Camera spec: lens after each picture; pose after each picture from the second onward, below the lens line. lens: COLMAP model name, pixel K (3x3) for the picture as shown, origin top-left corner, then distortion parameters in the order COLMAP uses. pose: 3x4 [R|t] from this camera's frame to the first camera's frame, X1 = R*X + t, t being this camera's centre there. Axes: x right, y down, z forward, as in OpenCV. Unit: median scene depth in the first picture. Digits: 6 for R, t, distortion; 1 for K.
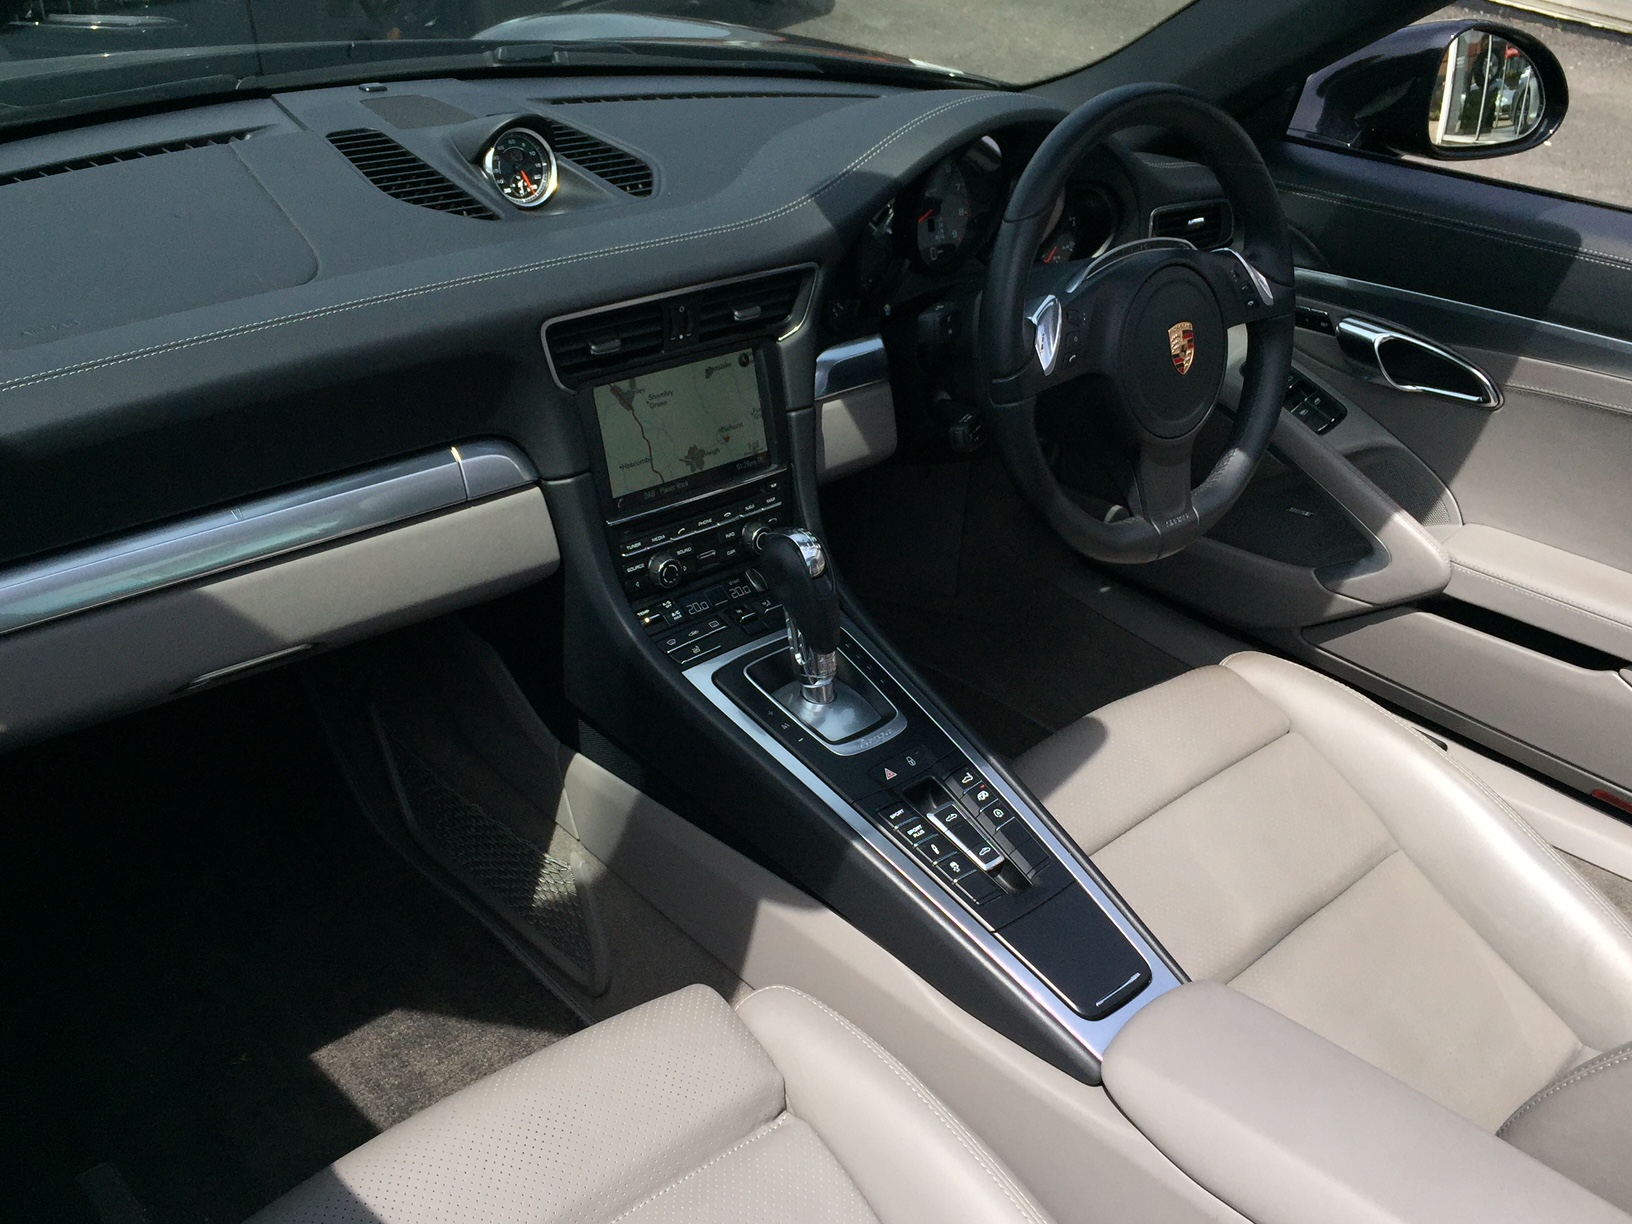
lens RADIAL K [[1513.7, 0, 816.0], [0, 1513.7, 612.0], [0, 0, 1]] dist [0.006486, -0.017579]
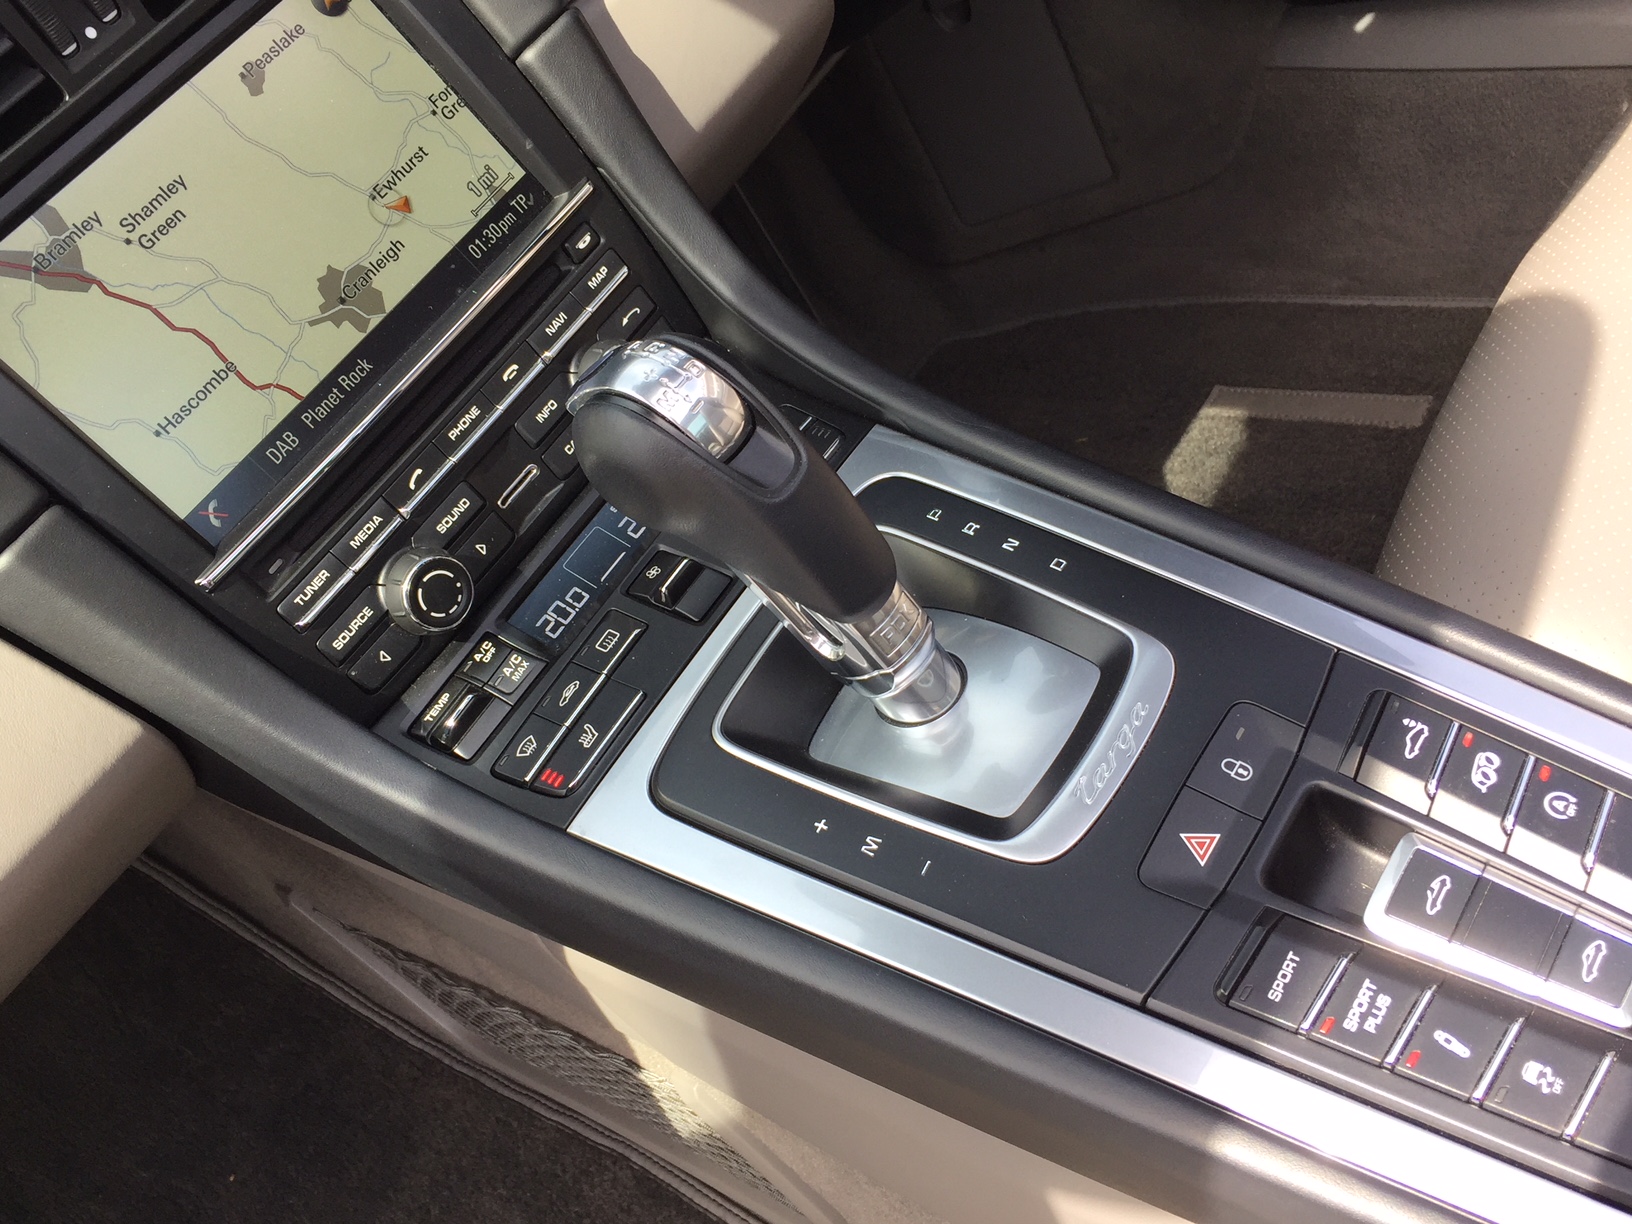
lens RADIAL K [[1515.2, 0, 775.9], [0, 1515.2, 543.3], [0, 0, 1]] dist [0.032189, 0.000333]
pose [[0.854638, -0.469493, -0.221742, 0.071622], [0.501407, 0.857180, 0.117619, -0.039119], [0.134851, -0.211705, 0.967986, 0.636581]]
